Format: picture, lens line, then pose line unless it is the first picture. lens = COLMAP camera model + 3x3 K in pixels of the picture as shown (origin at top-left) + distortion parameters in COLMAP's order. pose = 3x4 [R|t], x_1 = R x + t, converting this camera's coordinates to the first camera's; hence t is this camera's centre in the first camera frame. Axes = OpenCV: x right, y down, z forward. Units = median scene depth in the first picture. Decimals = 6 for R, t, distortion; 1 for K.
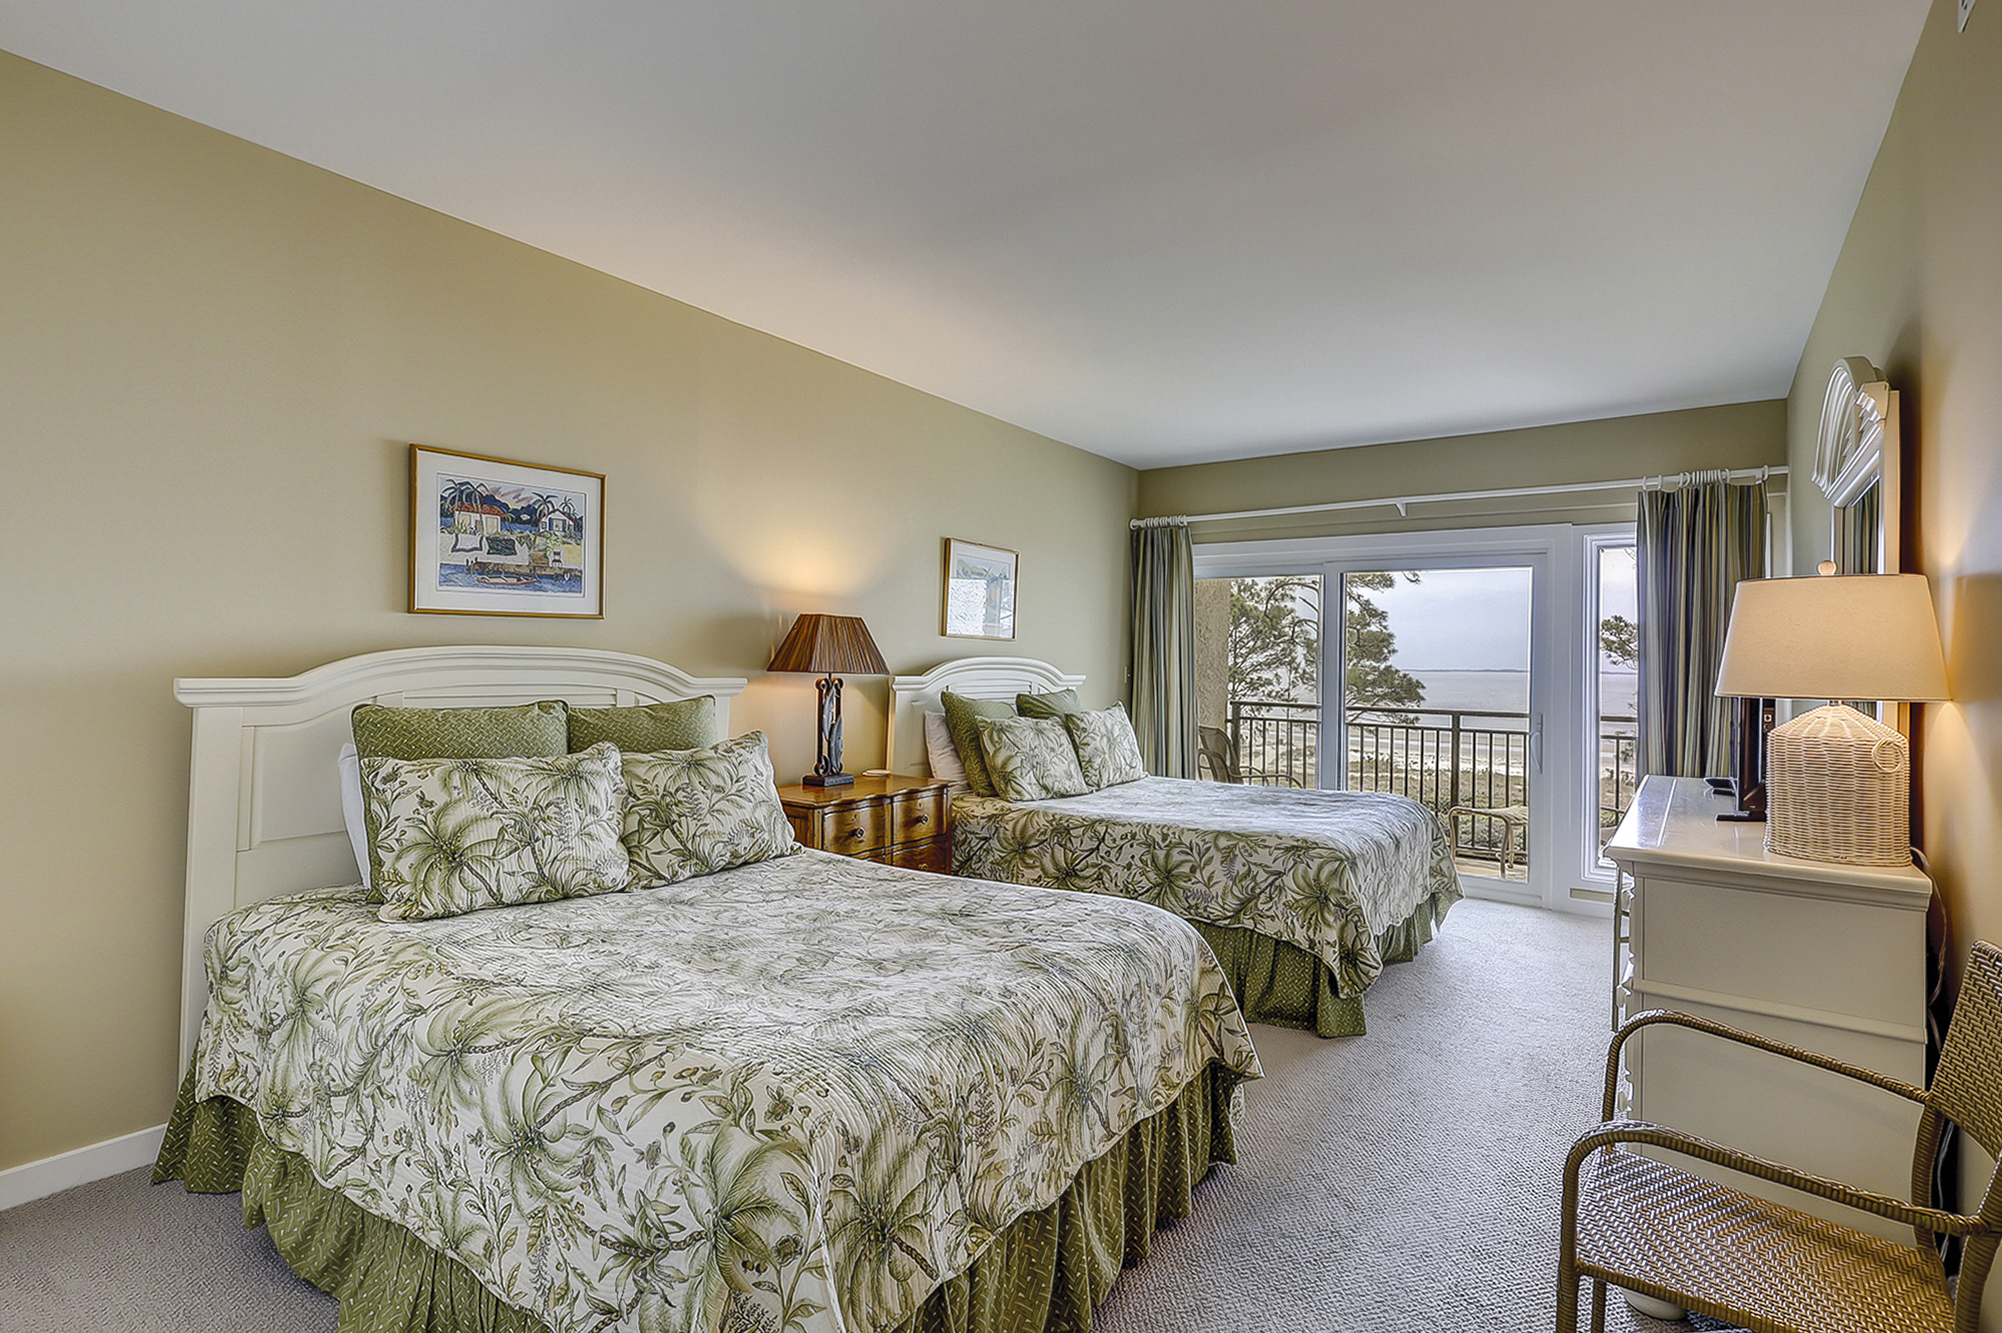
lens RADIAL K [[980.0, 0, 1011.5], [0, 980.0, 658.0], [0, 0, 1]] dist [-0.002859, -0.000407]
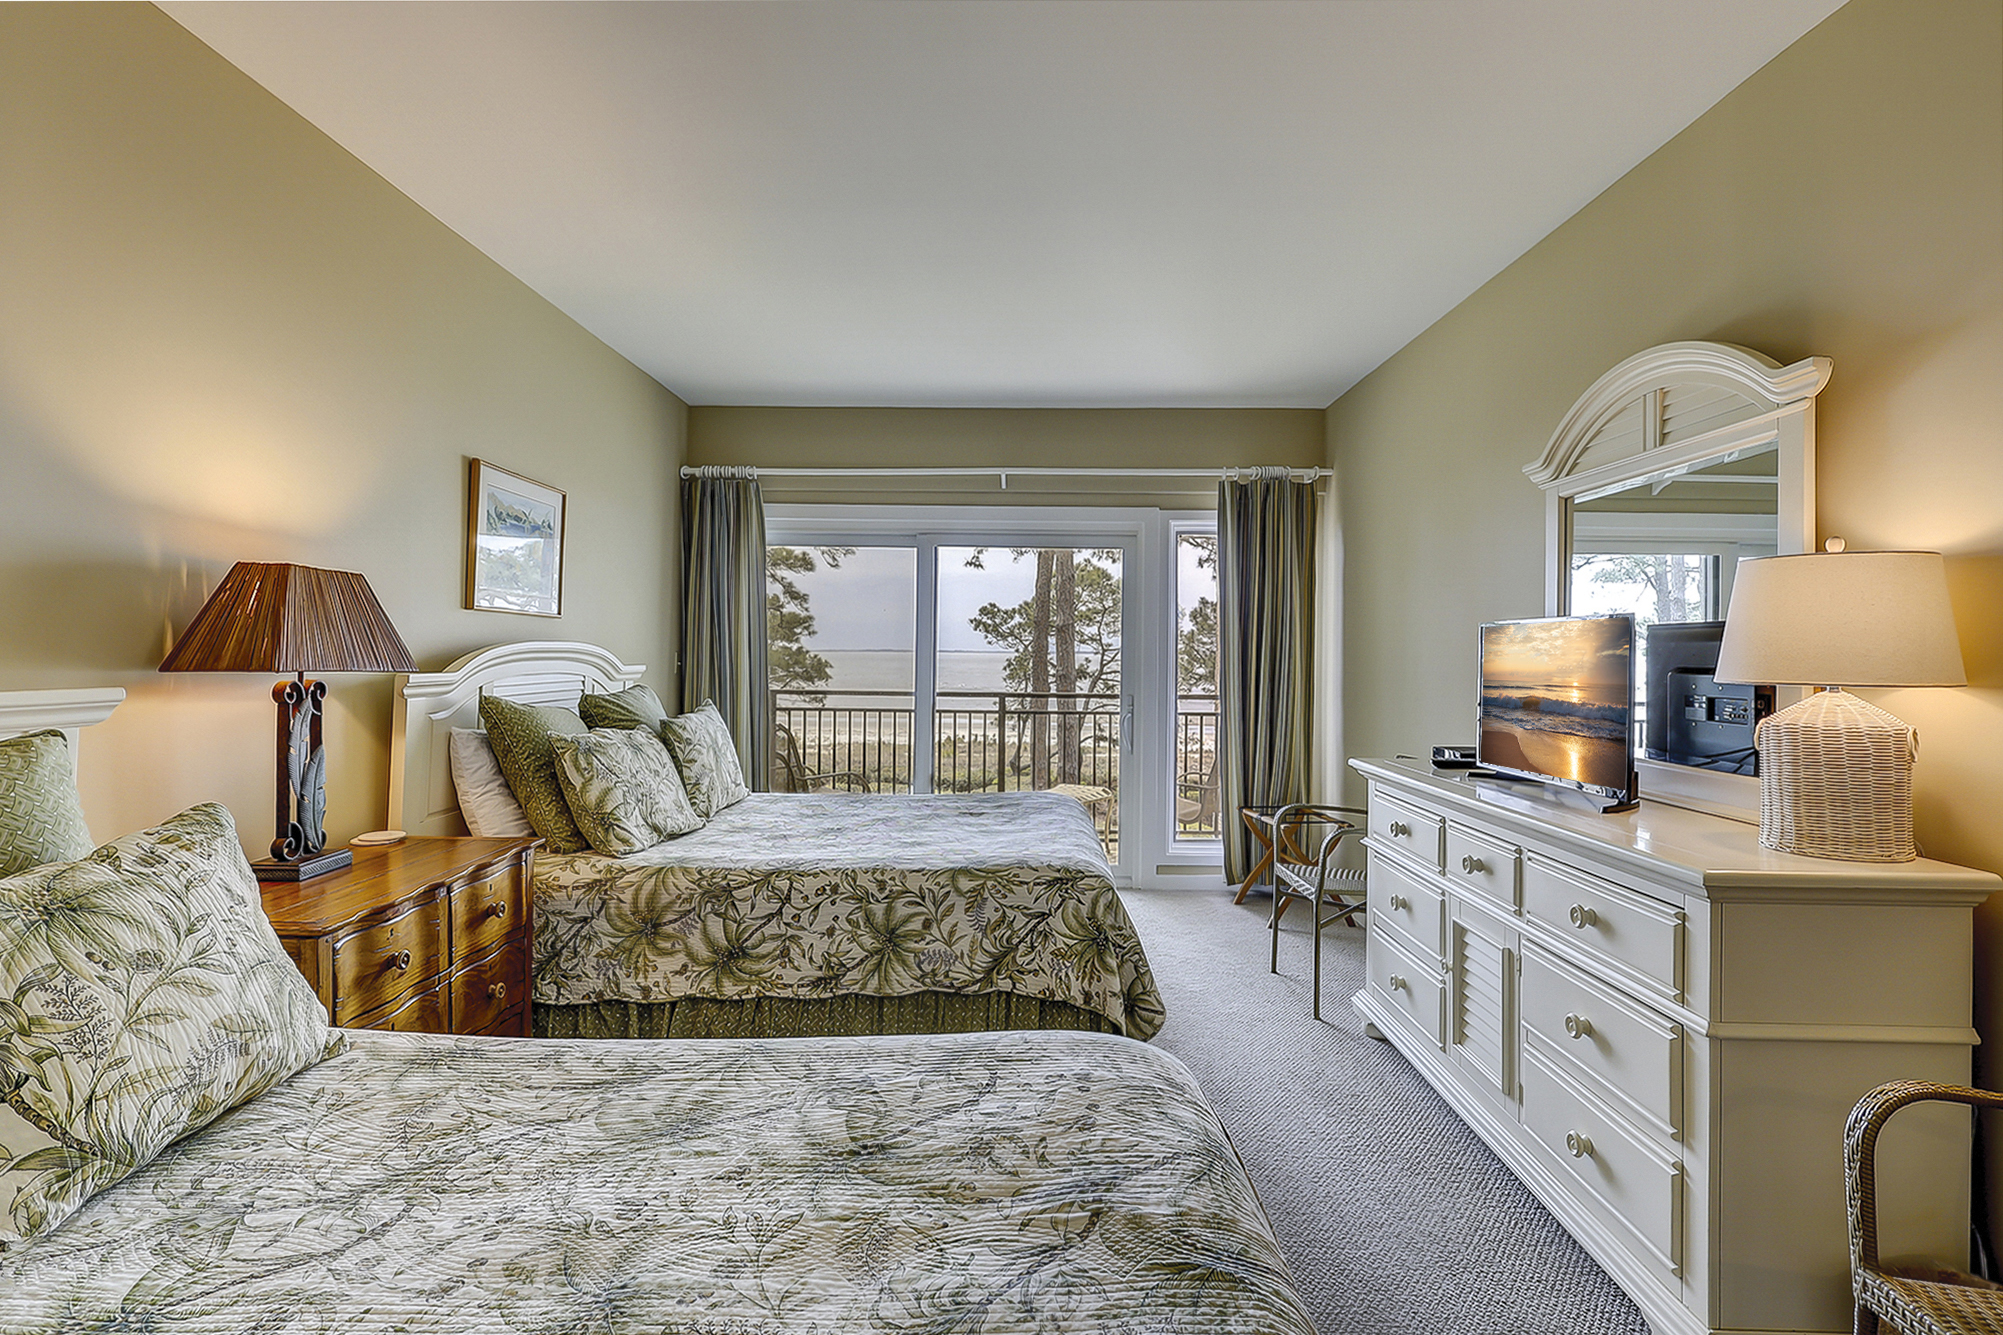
lens RADIAL K [[967.3, 0, 1004.1], [0, 967.3, 655.3], [0, 0, 1]] dist [-0.001413, -0.000289]
pose [[0.826800, -0.012163, 0.562365, -0.165809], [0.002880, 0.999845, 0.017392, -0.002320], [-0.562489, -0.012760, 0.826706, 0.332968]]
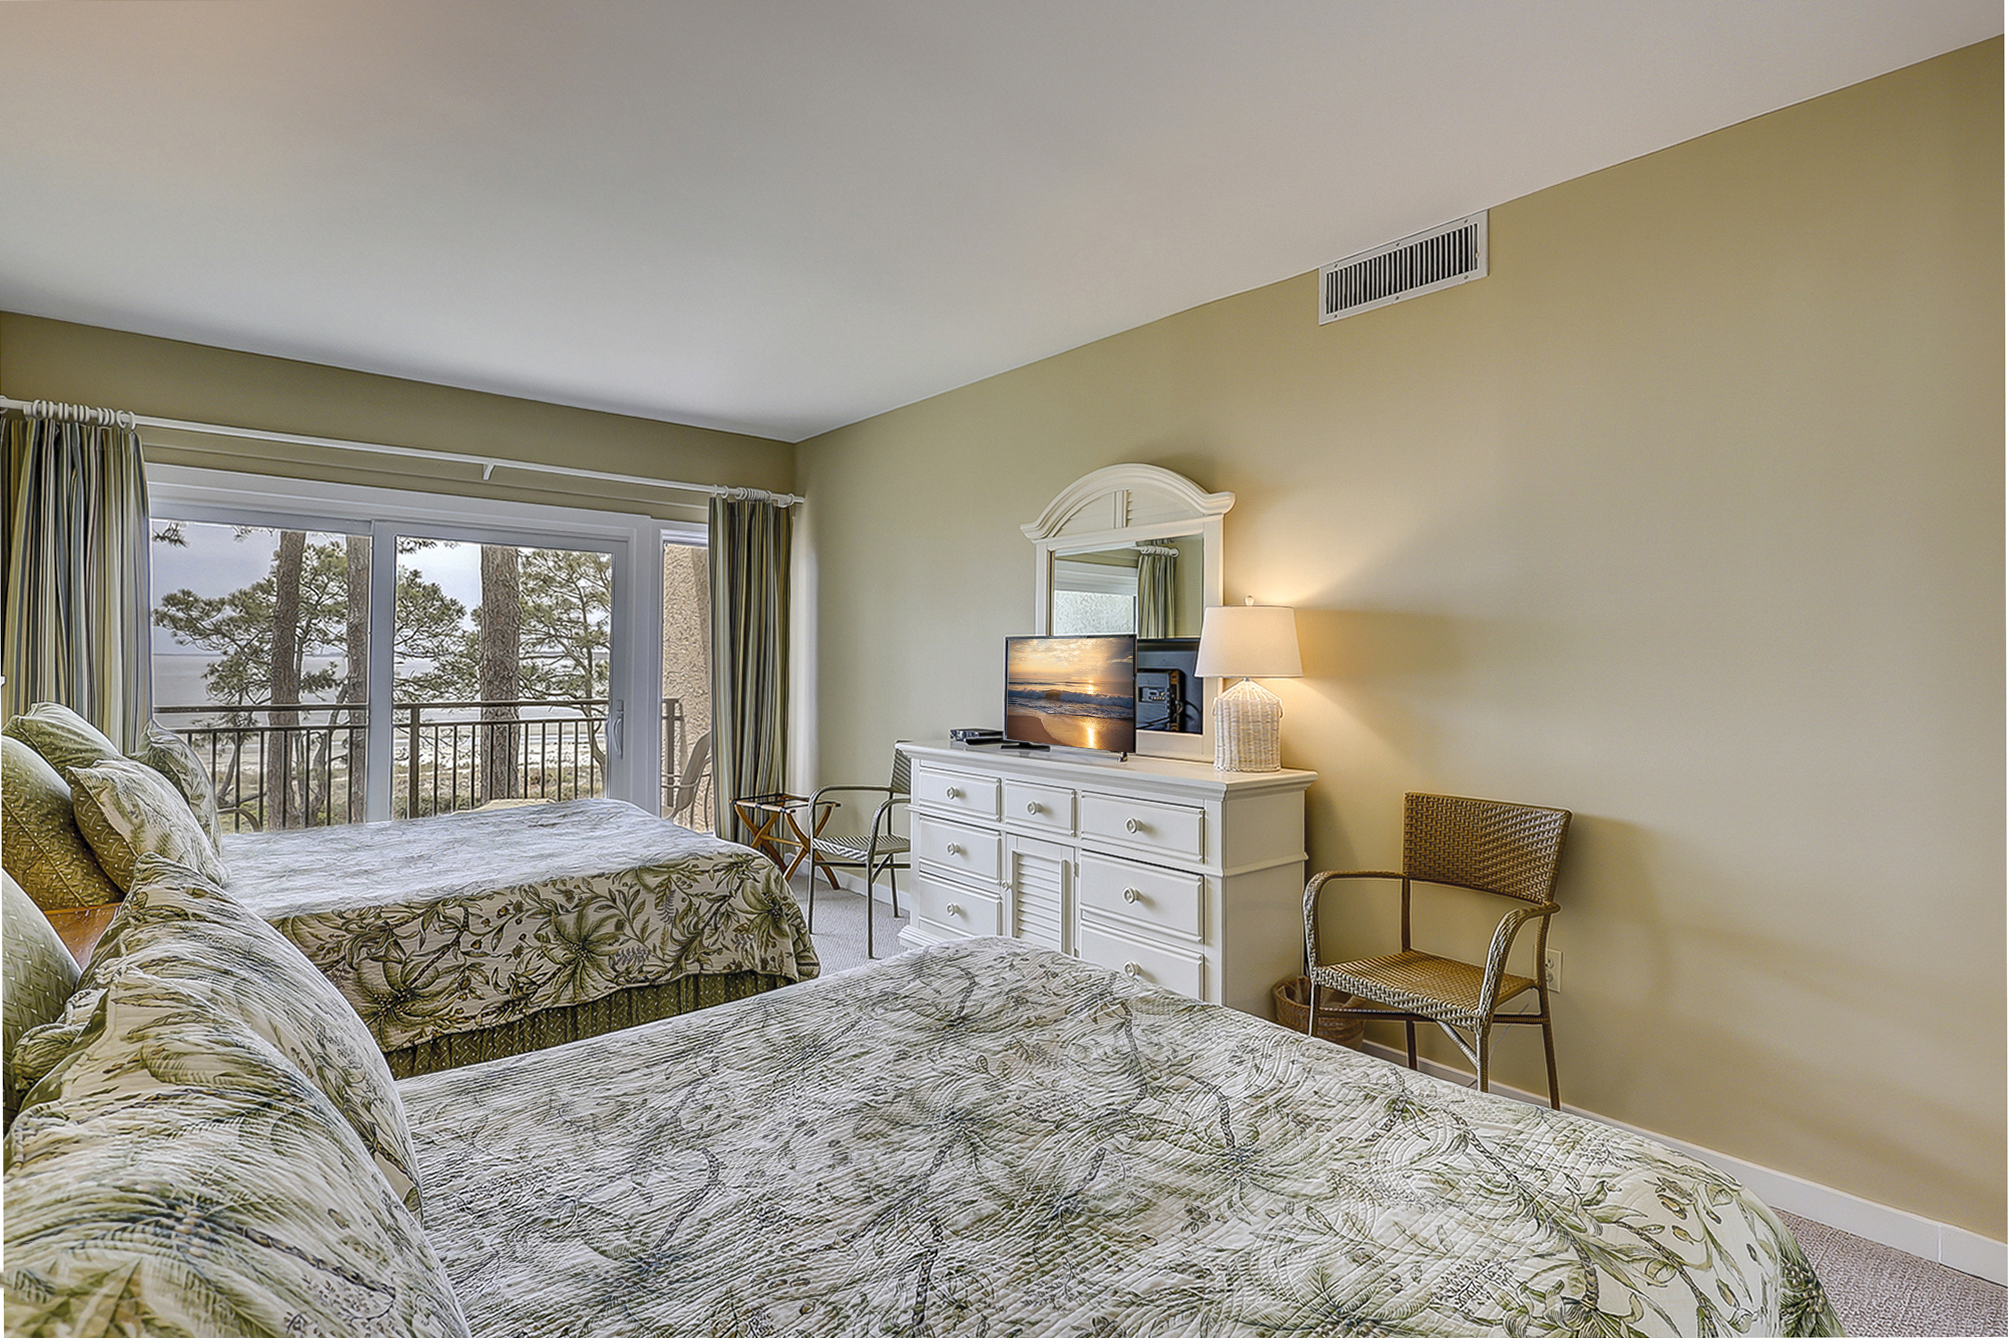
lens RADIAL K [[969.7, 0, 1006.6], [0, 969.7, 656.7], [0, 0, 1]] dist [-0.001413, -0.000289]
pose [[0.247599, -0.012929, 0.968776, -0.438366], [-0.007434, 0.999856, 0.015244, -0.007979], [-0.968834, -0.010976, 0.247467, 0.482994]]
